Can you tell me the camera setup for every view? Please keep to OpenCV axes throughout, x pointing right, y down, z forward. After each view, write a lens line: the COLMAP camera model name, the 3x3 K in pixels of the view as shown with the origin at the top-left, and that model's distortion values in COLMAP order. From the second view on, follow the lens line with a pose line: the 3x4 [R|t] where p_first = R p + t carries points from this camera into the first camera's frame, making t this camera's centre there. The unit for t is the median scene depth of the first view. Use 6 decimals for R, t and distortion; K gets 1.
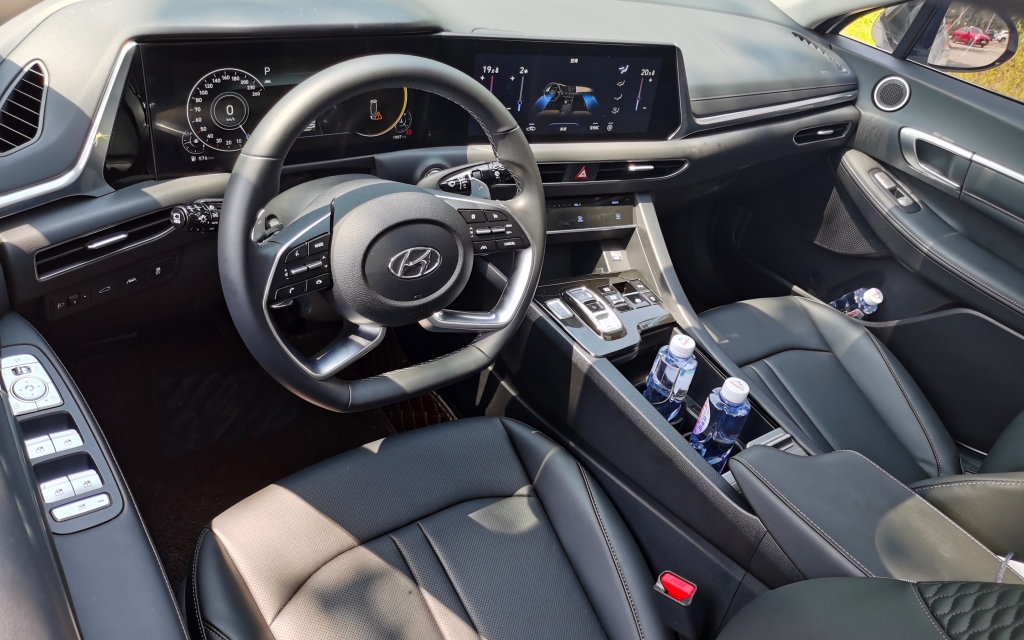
lens RADIAL K [[801.0, 0, 512.1], [0, 801.0, 323.0], [0, 0, 1]] dist [0.011956, 0.001244]
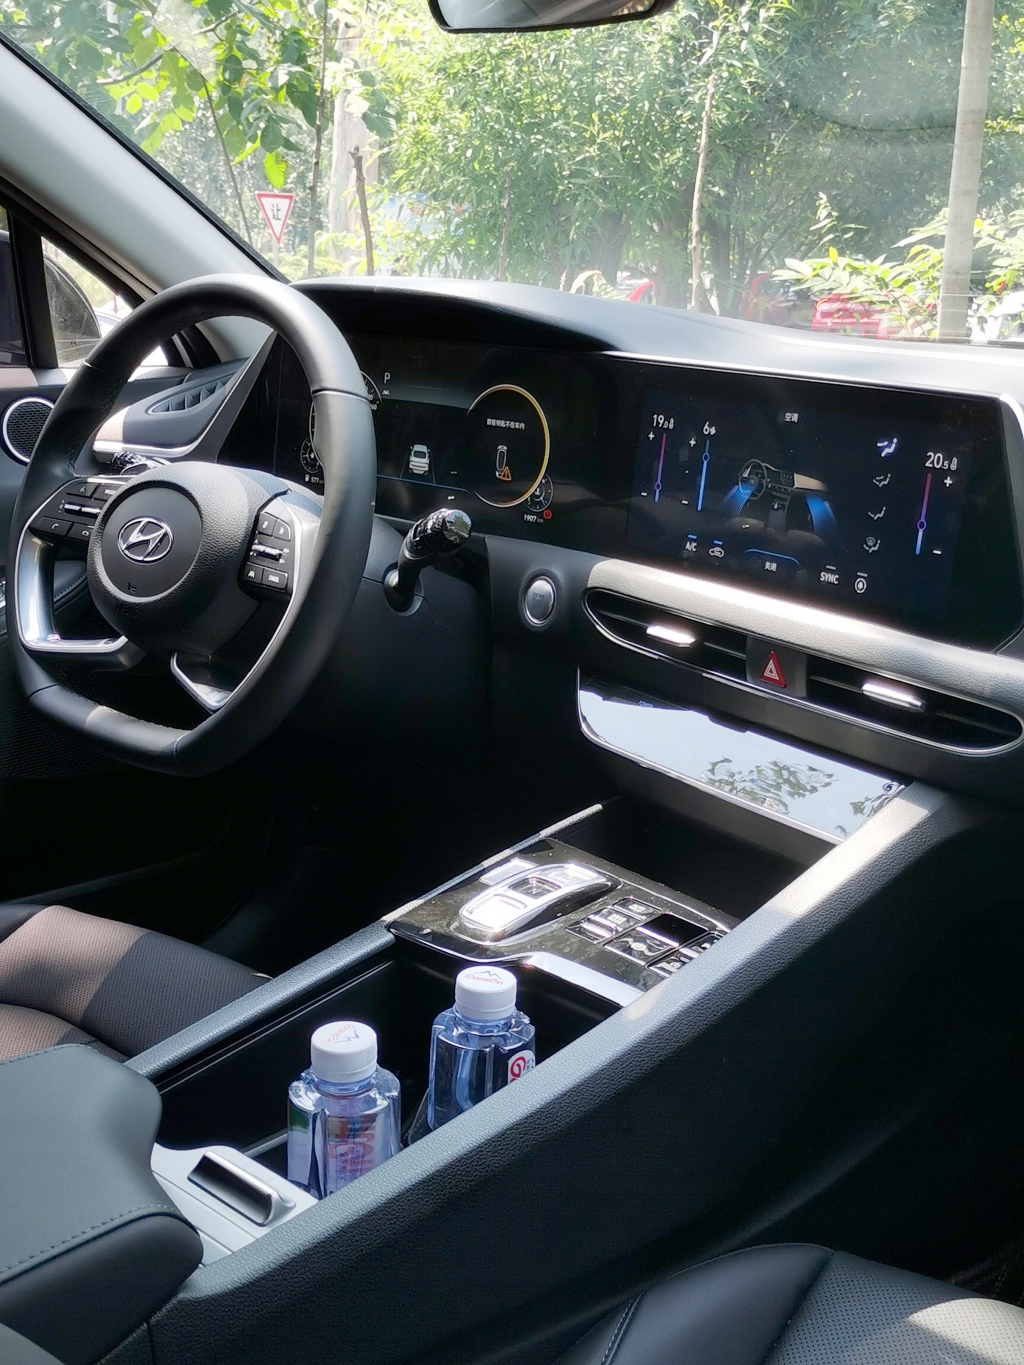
lens RADIAL K [[1667.4, 0, 513.5], [0, 1667.4, 680.1], [0, 0, 1]] dist [-0.012327, 0.000000]
pose [[0.206262, 0.081795, -0.975072, 0.969411], [-0.568214, 0.821280, -0.051304, -0.059547], [0.796611, 0.564631, 0.215876, 0.729143]]
